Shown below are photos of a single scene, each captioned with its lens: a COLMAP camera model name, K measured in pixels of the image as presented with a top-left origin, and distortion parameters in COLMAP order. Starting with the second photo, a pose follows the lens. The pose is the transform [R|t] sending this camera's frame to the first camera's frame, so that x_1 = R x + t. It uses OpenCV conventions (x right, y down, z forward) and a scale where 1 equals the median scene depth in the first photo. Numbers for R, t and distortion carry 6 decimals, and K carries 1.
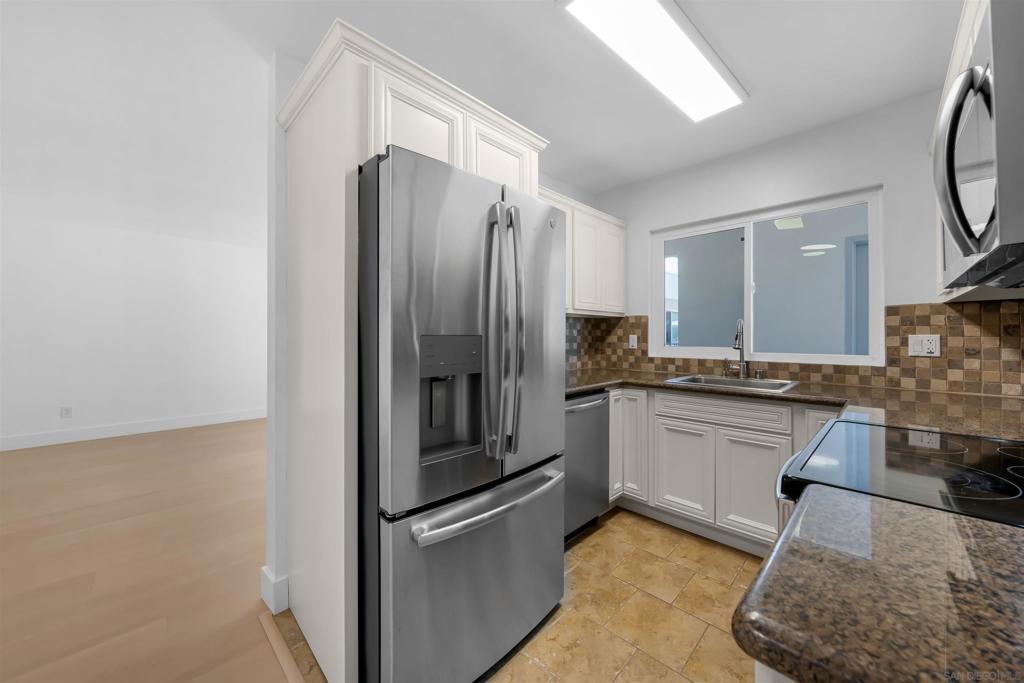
lens RADIAL K [[372.6, 0, 518.1], [0, 372.6, 333.8], [0, 0, 1]] dist [-0.003170, -0.000090]
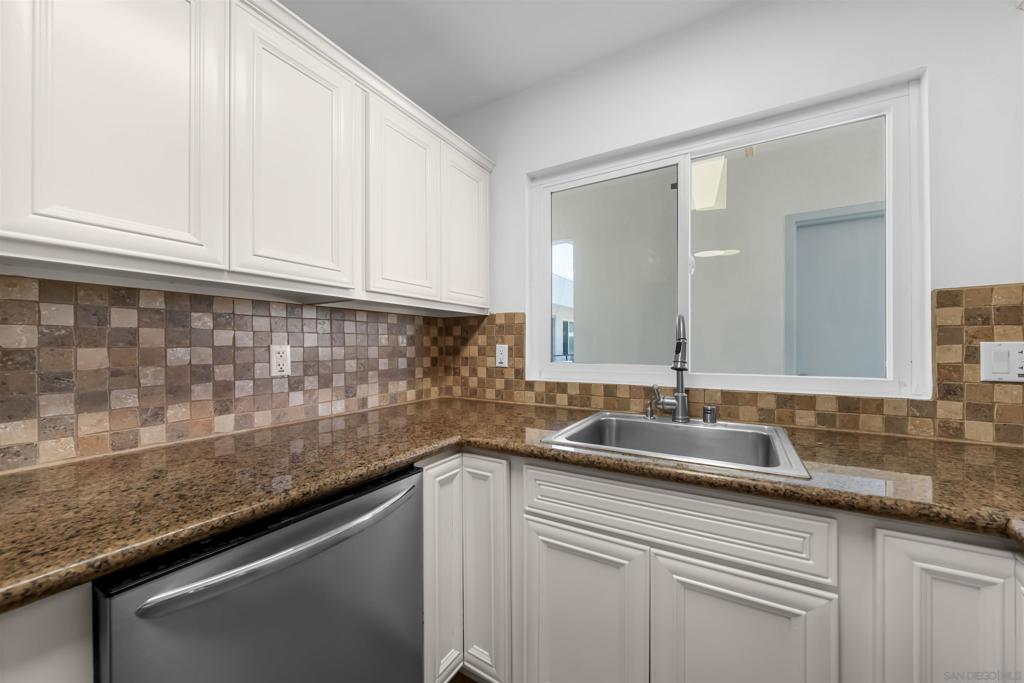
lens RADIAL K [[393.1, 0, 482.3], [0, 393.1, 345.9], [0, 0, 1]] dist [-0.002019, -0.000299]
pose [[0.977670, -0.001123, 0.210143, 0.194364], [0.000823, 0.999999, 0.001513, 0.006087], [-0.210144, -0.001306, 0.977670, 0.515282]]
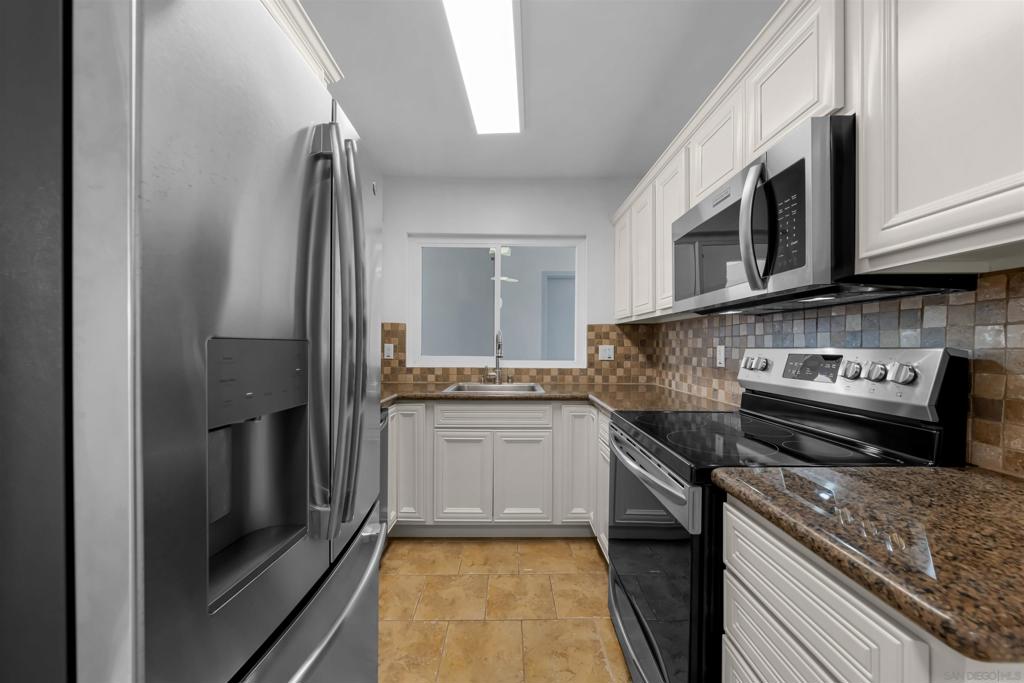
lens RADIAL K [[369.0, 0, 515.2], [0, 369.0, 351.8], [0, 0, 1]] dist [-0.001844, -0.000099]
pose [[0.702251, -0.005366, 0.711909, -0.158253], [-0.009508, 0.999812, 0.016915, 0.005671], [-0.711866, -0.018647, 0.702068, 0.202387]]
